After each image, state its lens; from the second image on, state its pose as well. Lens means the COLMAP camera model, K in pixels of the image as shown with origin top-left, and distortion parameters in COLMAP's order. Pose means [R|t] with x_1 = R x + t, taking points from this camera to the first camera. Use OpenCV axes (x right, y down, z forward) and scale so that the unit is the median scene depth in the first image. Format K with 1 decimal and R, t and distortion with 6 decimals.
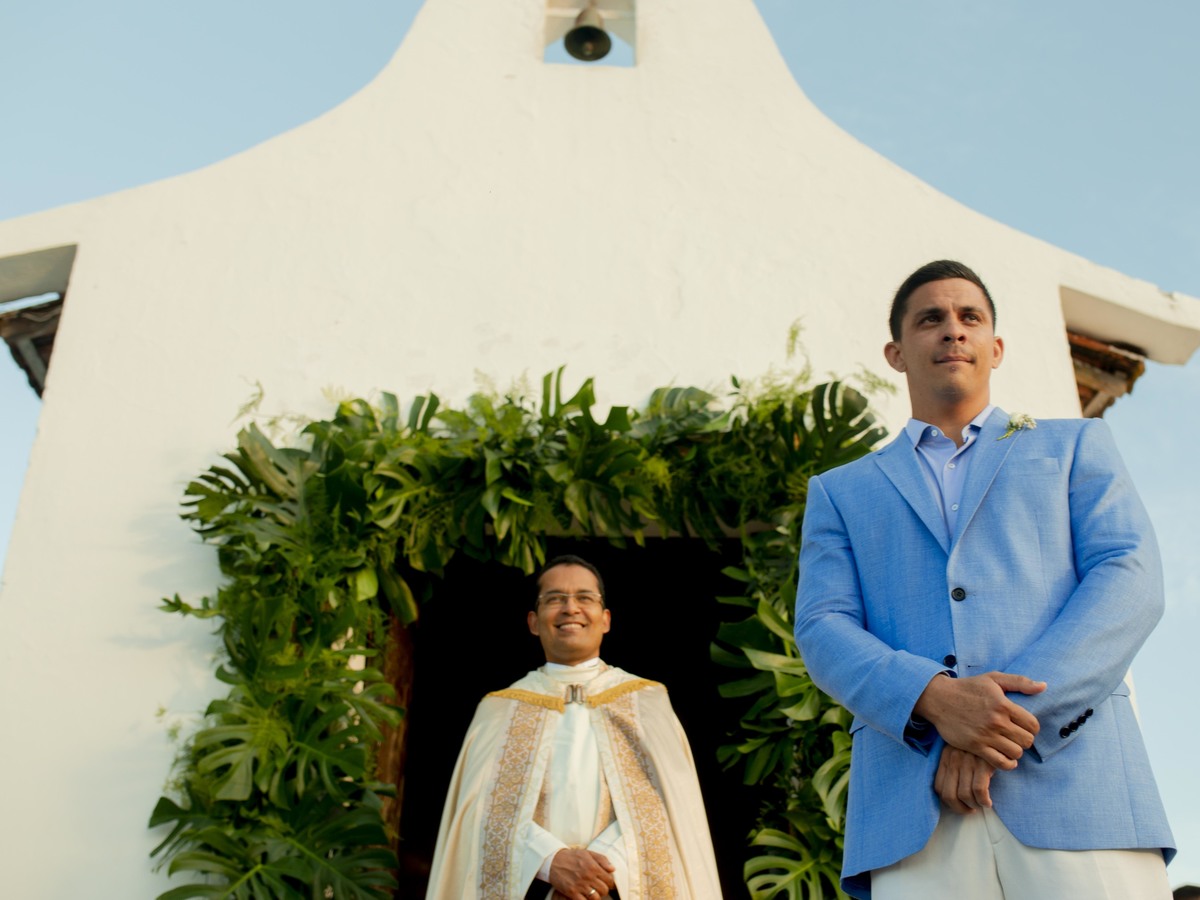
lens RADIAL K [[1332.0, 0, 660.7], [0, 1332.0, 448.8], [0, 0, 1]] dist [-0.045648, 0.020129]
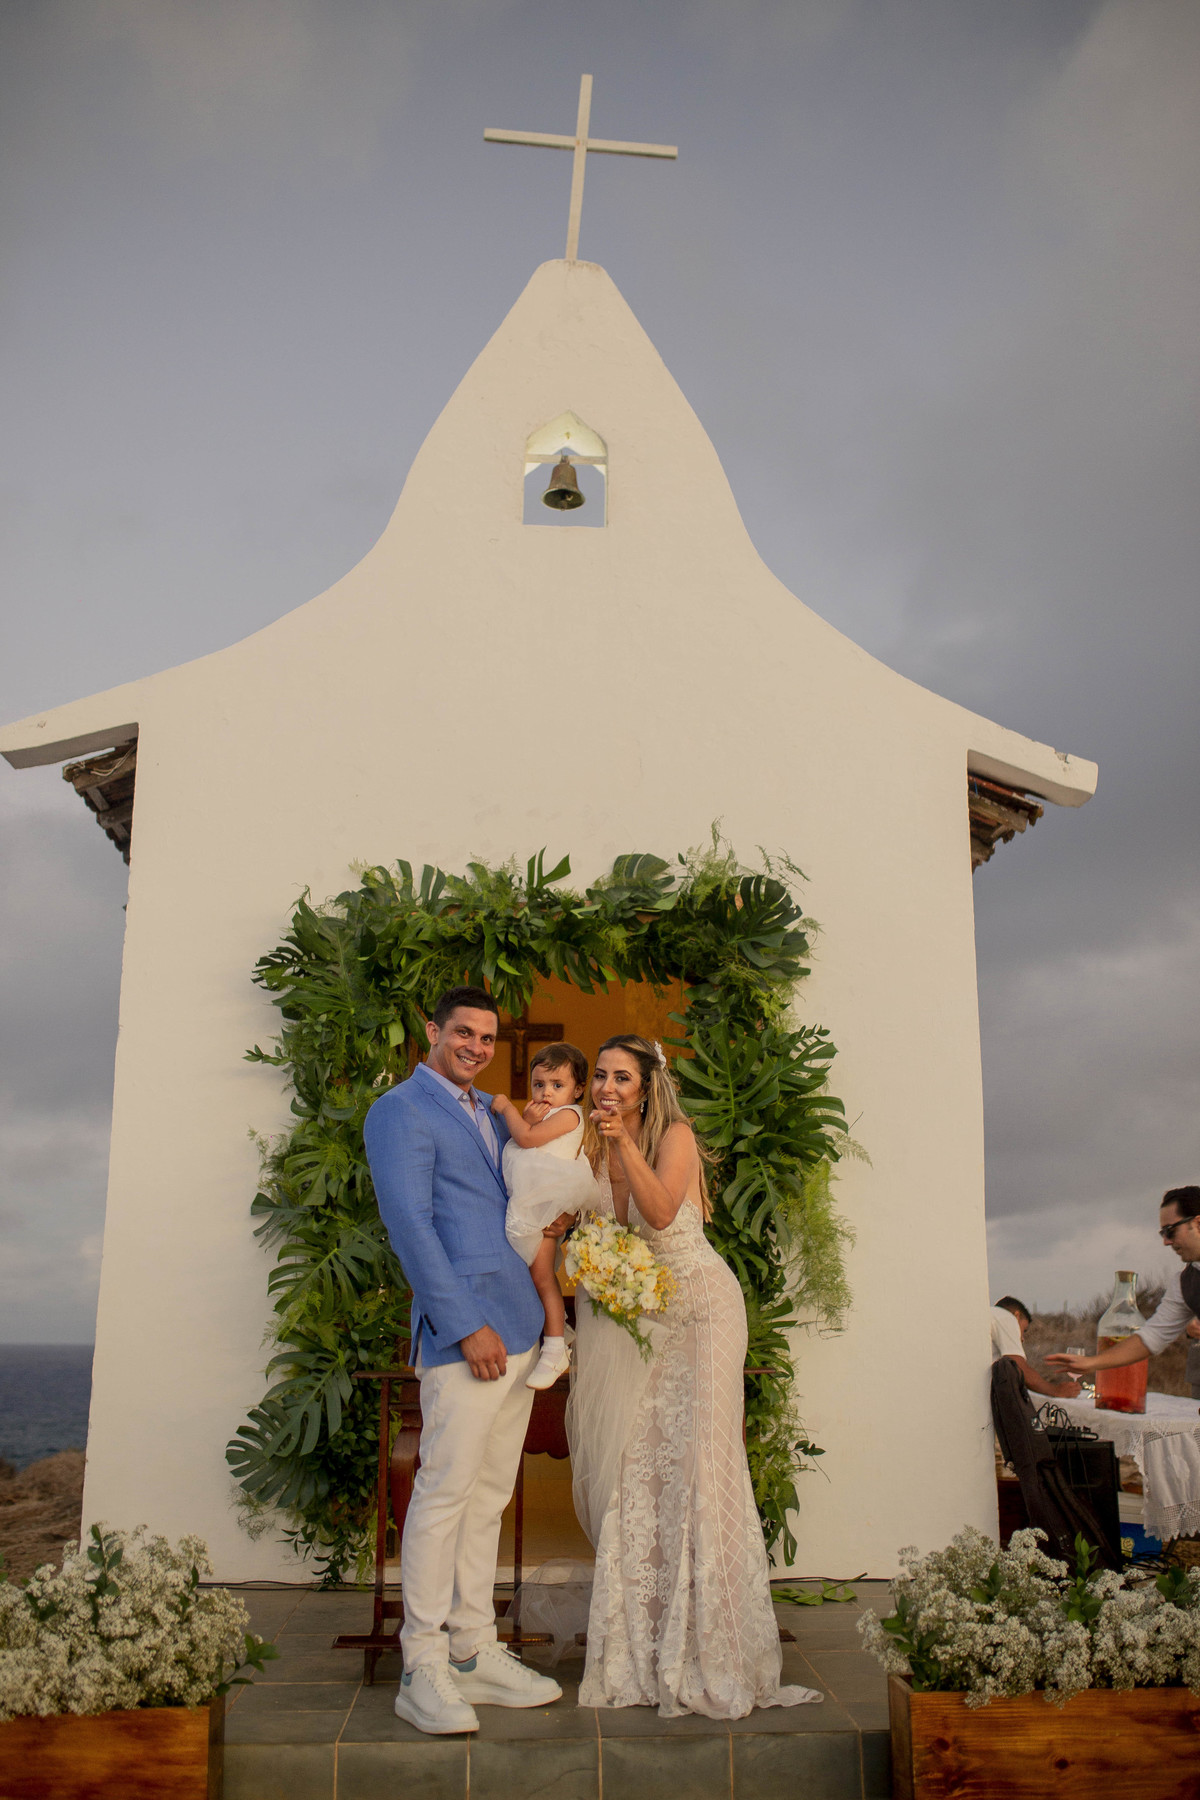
lens RADIAL K [[1718.2, 0, 630.7], [0, 1718.2, 892.6], [0, 0, 1]] dist [-0.056205, 0.083337]
pose [[0.999604, 0.012543, -0.025187, 0.050988], [-0.005550, 0.965453, 0.260518, -0.461315], [0.027584, -0.260275, 0.965140, -0.582441]]
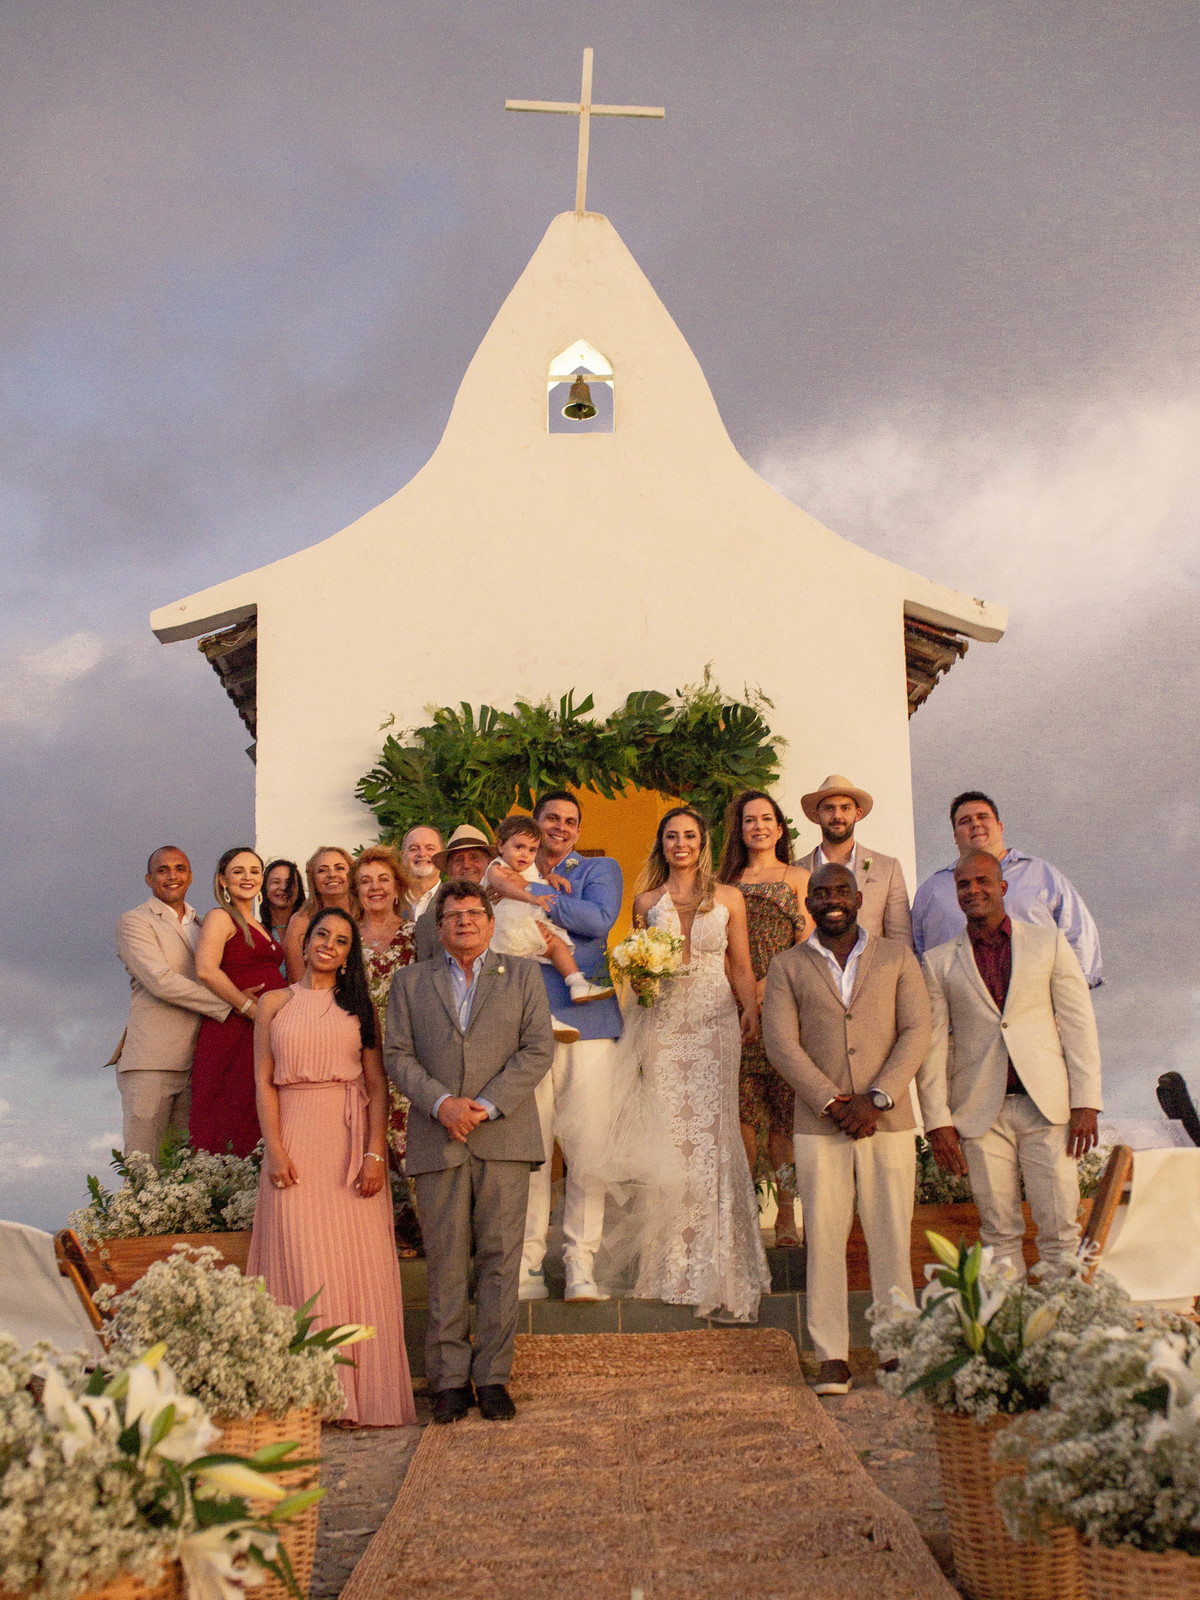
lens RADIAL K [[1776.0, 0, 599.0], [0, 1776.0, 922.7], [0, 0, 1]] dist [-0.045648, 0.020129]
pose [[0.996820, -0.013728, -0.078492, 0.130450], [0.040145, 0.937419, 0.345883, -0.565955], [0.068832, -0.347934, 0.934989, -1.166640]]
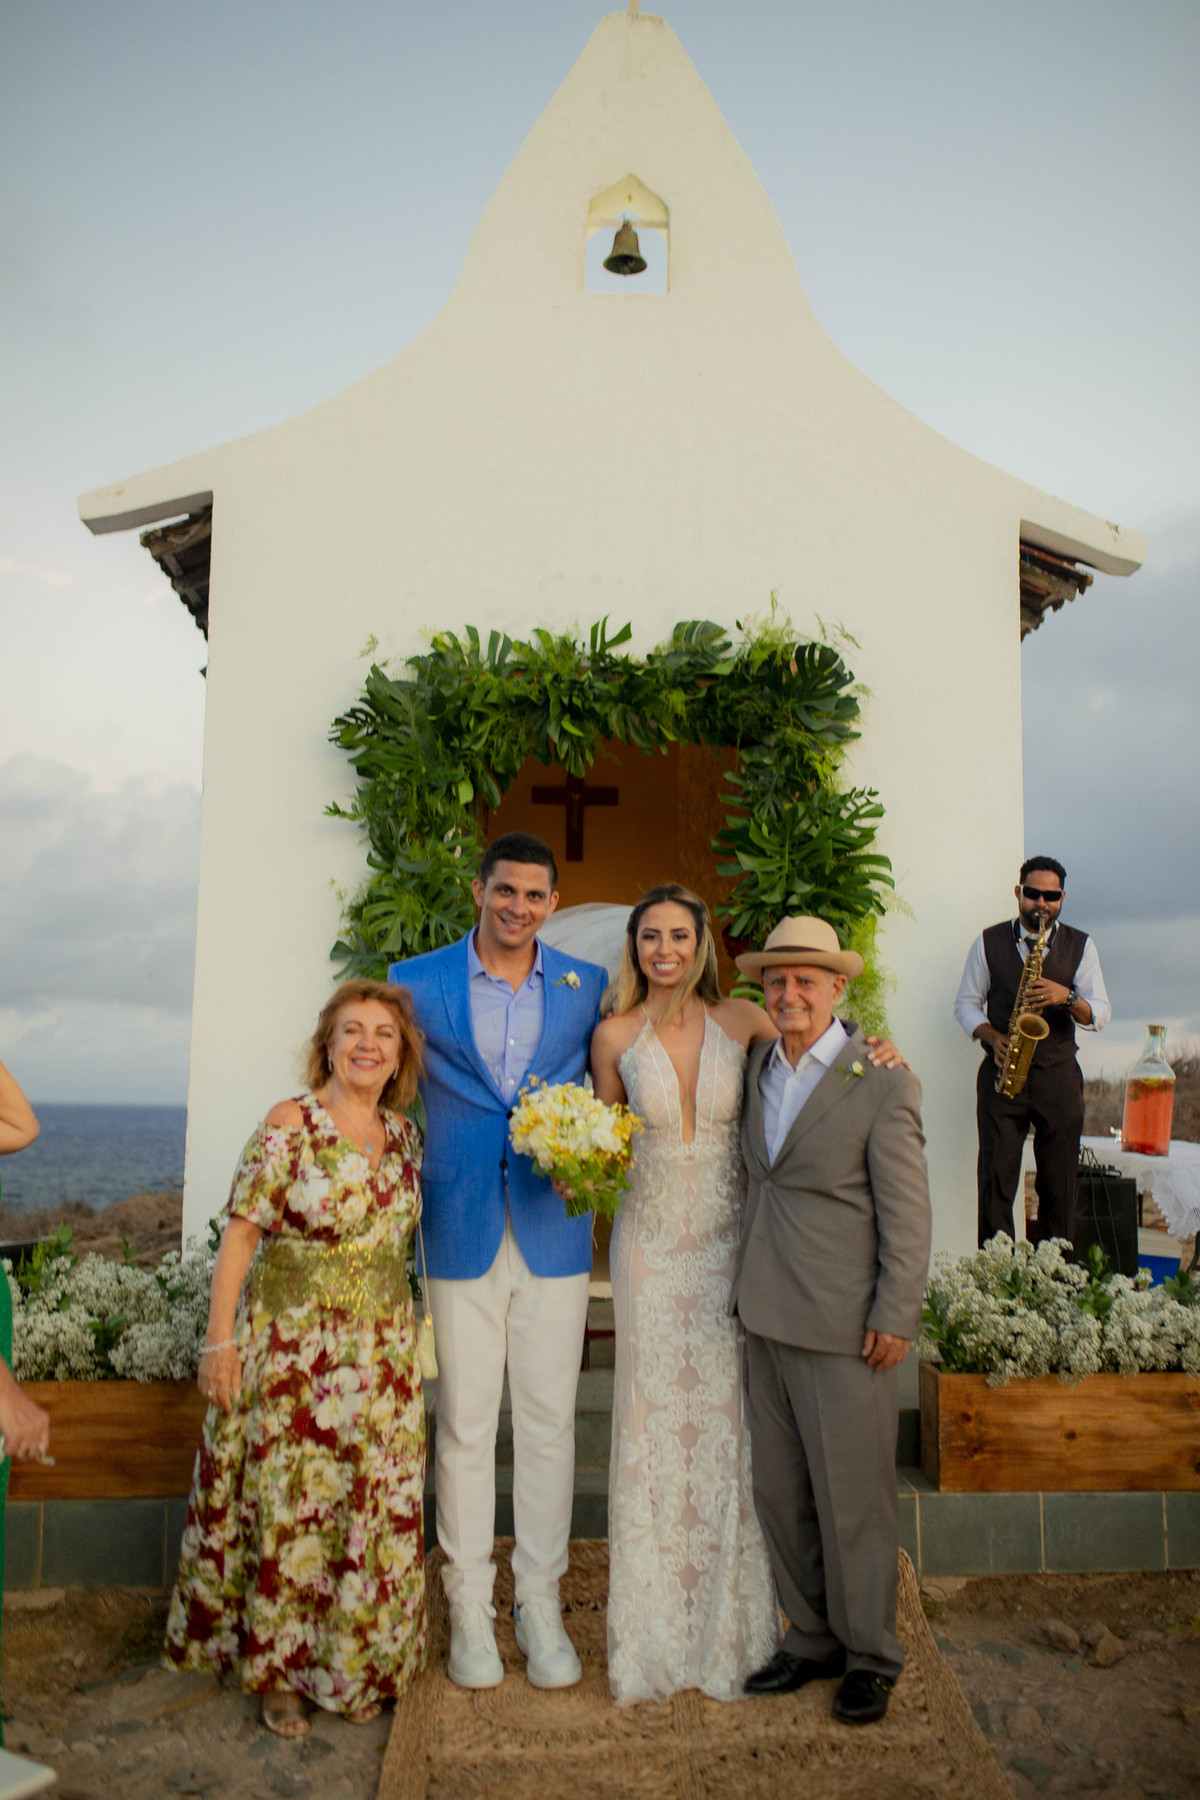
lens RADIAL K [[1718.2, 0, 630.7], [0, 1718.2, 892.6], [0, 0, 1]] dist [-0.056205, 0.083337]
pose [[0.998467, 0.024521, -0.049622, 0.041271], [-0.003447, 0.922325, 0.386400, -0.476513], [0.055242, -0.385636, 0.920996, -0.660608]]
